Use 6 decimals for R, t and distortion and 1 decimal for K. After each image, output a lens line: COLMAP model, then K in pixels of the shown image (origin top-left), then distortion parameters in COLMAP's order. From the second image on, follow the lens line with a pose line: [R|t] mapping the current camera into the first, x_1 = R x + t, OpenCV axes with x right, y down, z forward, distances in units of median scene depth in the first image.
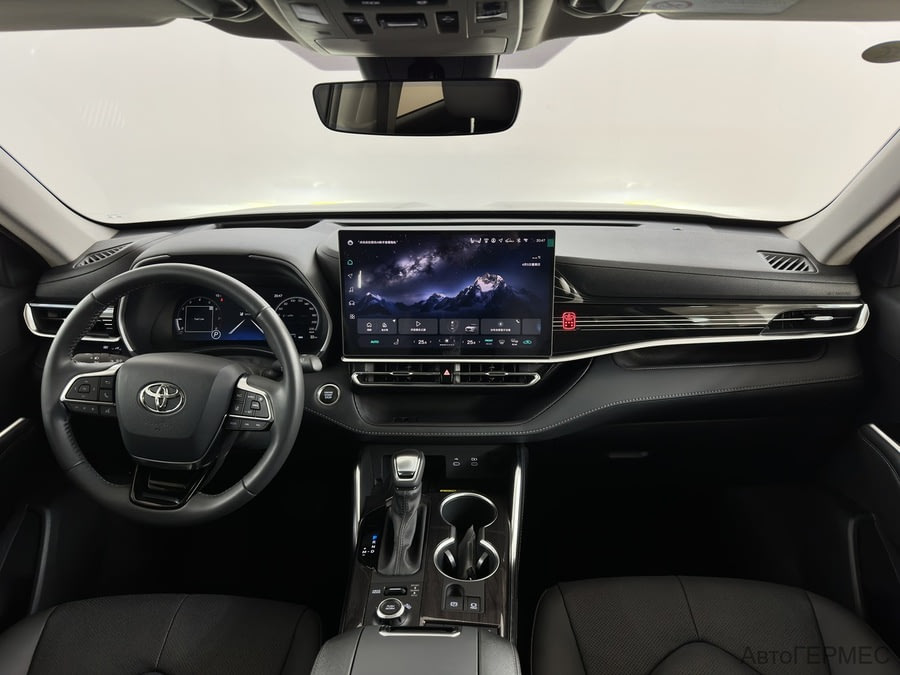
lens RADIAL K [[635.4, 0, 450.0], [0, 635.4, 337.5], [0, 0, 1]] dist [-0.000074, 0.000704]
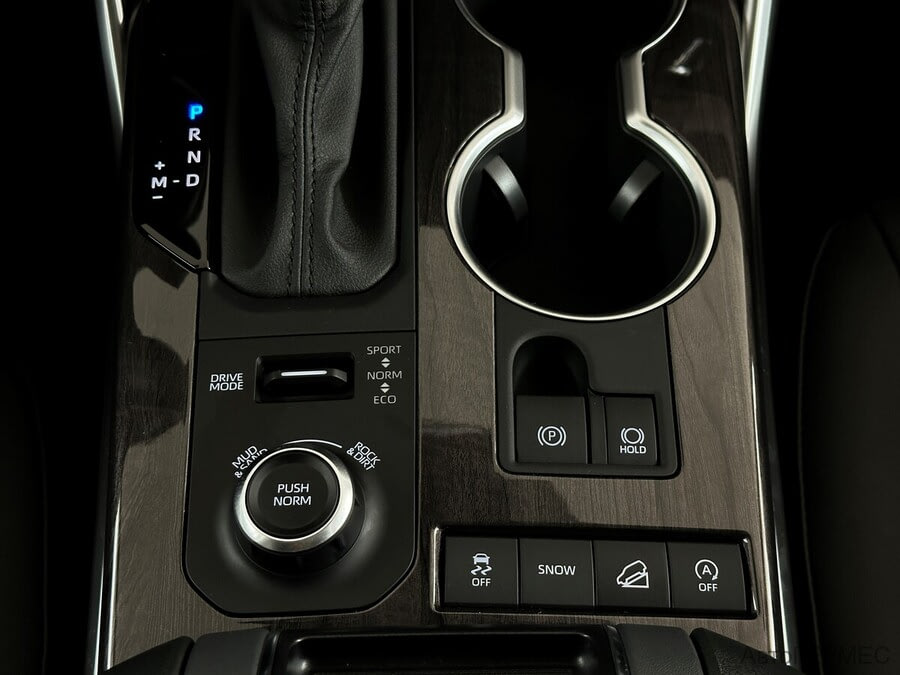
lens RADIAL K [[1278.3, 0, 450.0], [0, 1278.3, 337.5], [0, 0, 1]] dist [0.200050, 0.006142]
pose [[0.998515, -0.044462, 0.031481, -0.042898], [0.014602, 0.775139, 0.631622, 0.072742], [-0.052485, -0.630225, 0.774637, 0.592534]]
